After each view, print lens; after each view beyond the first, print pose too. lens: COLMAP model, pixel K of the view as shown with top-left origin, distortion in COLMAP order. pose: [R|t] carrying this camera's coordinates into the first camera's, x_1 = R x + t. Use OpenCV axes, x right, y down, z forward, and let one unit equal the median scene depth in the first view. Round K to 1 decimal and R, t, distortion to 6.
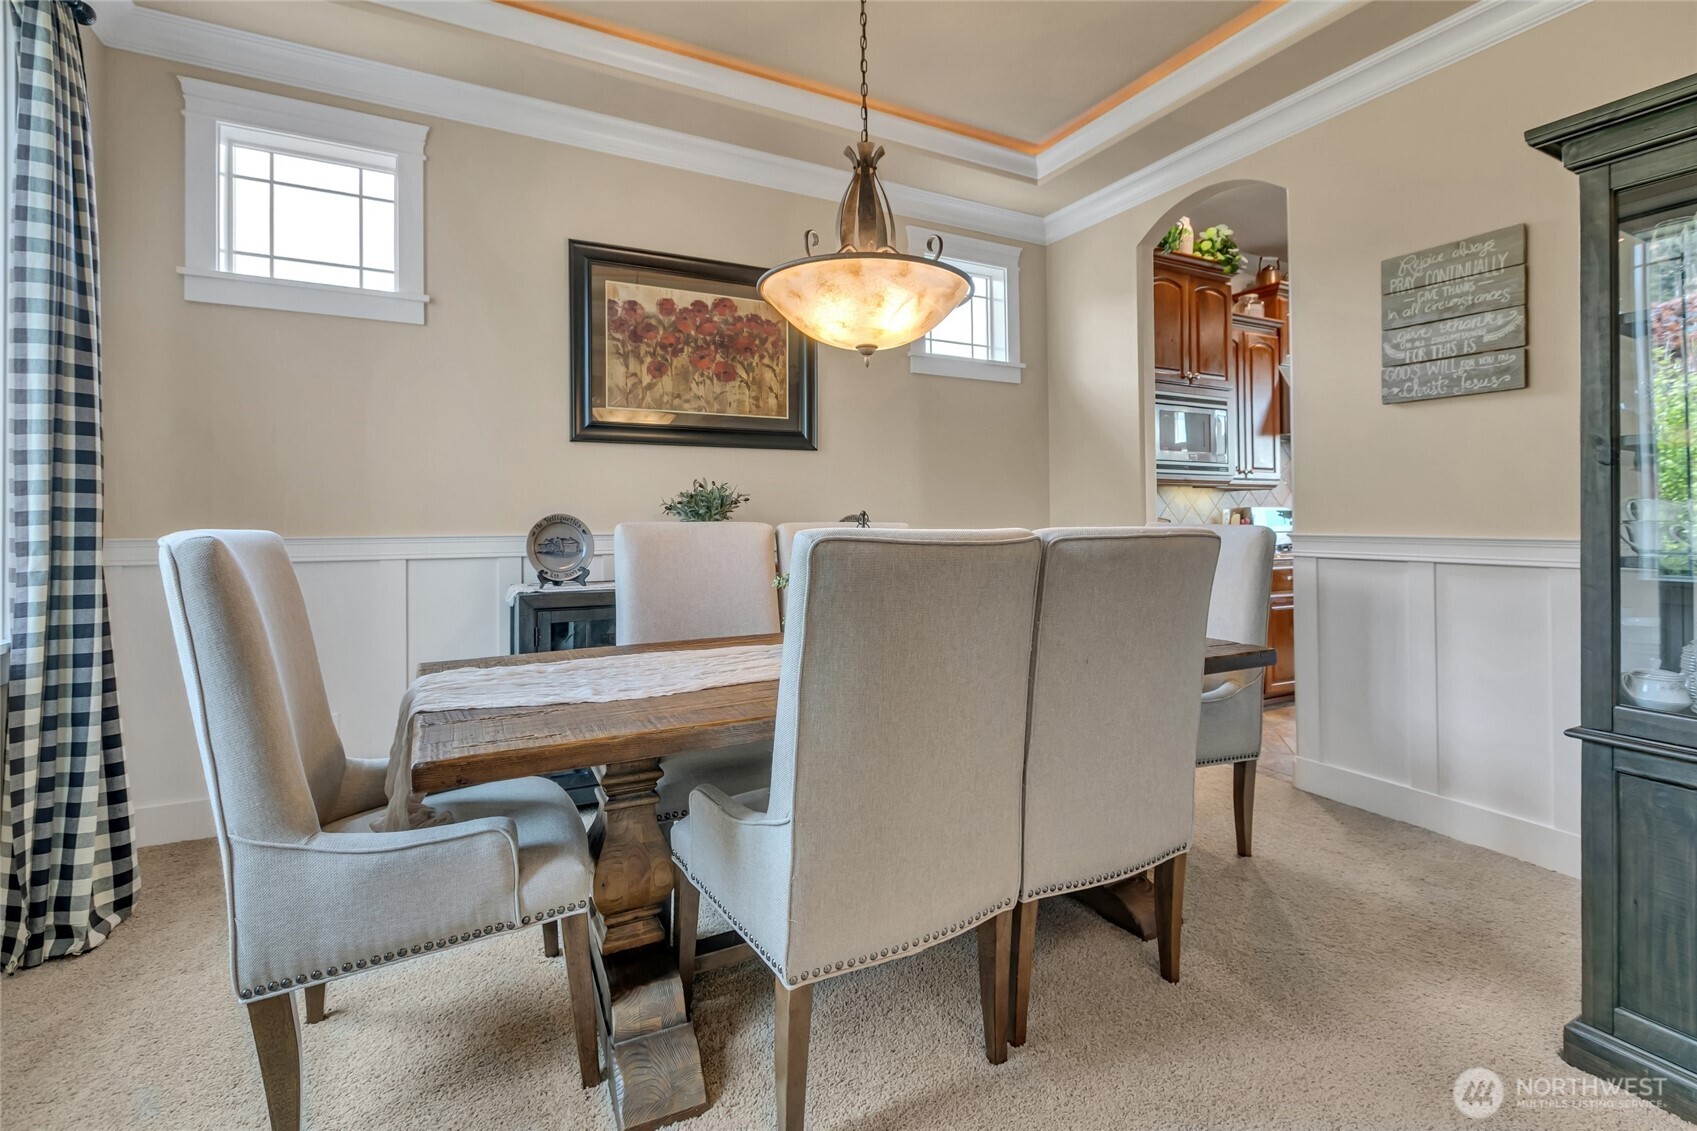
lens RADIAL K [[781.2, 0, 852.2], [0, 781.2, 562.9], [0, 0, 1]] dist [-0.001902, 0.000494]
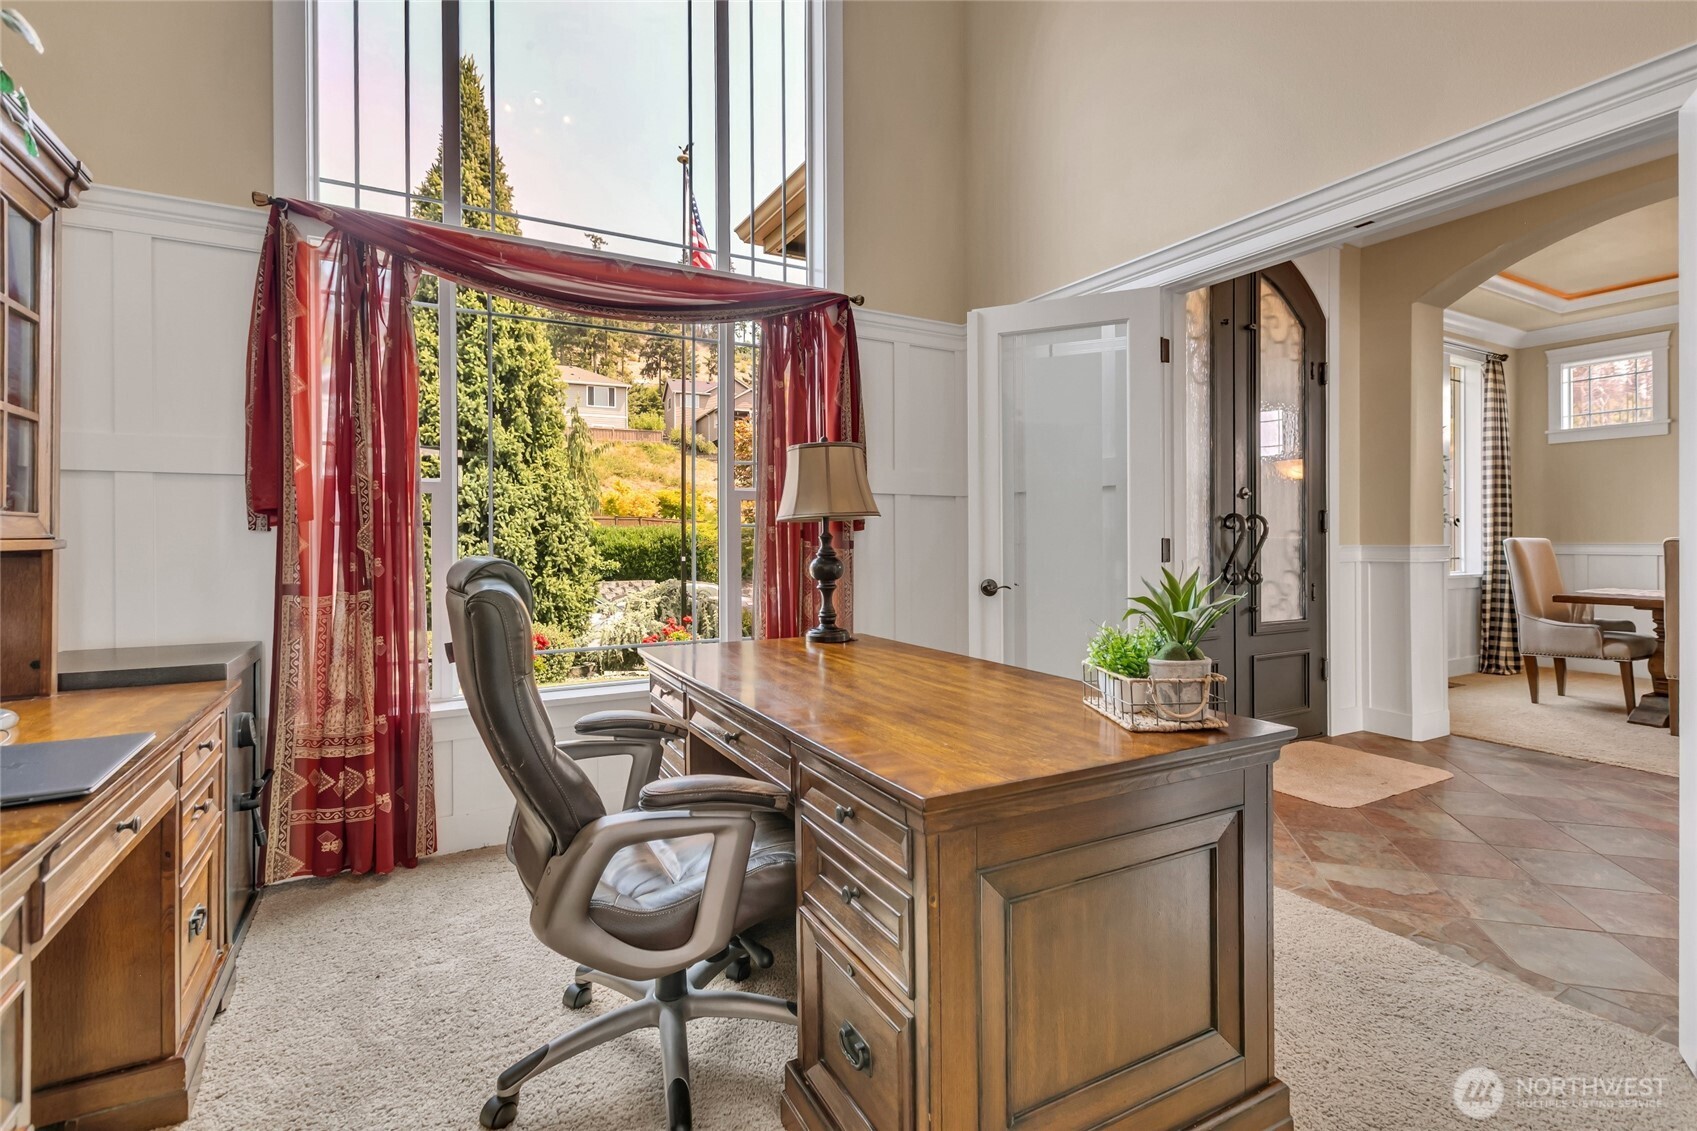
lens RADIAL K [[781.2, 0, 845.9], [0, 781.2, 549.0], [0, 0, 1]] dist [-0.001902, 0.000494]
pose [[0.092209, 0.006944, -0.995716, 1.873969], [0.005638, 0.999956, 0.007496, -0.038526], [0.995724, -0.006305, 0.092165, -1.900409]]
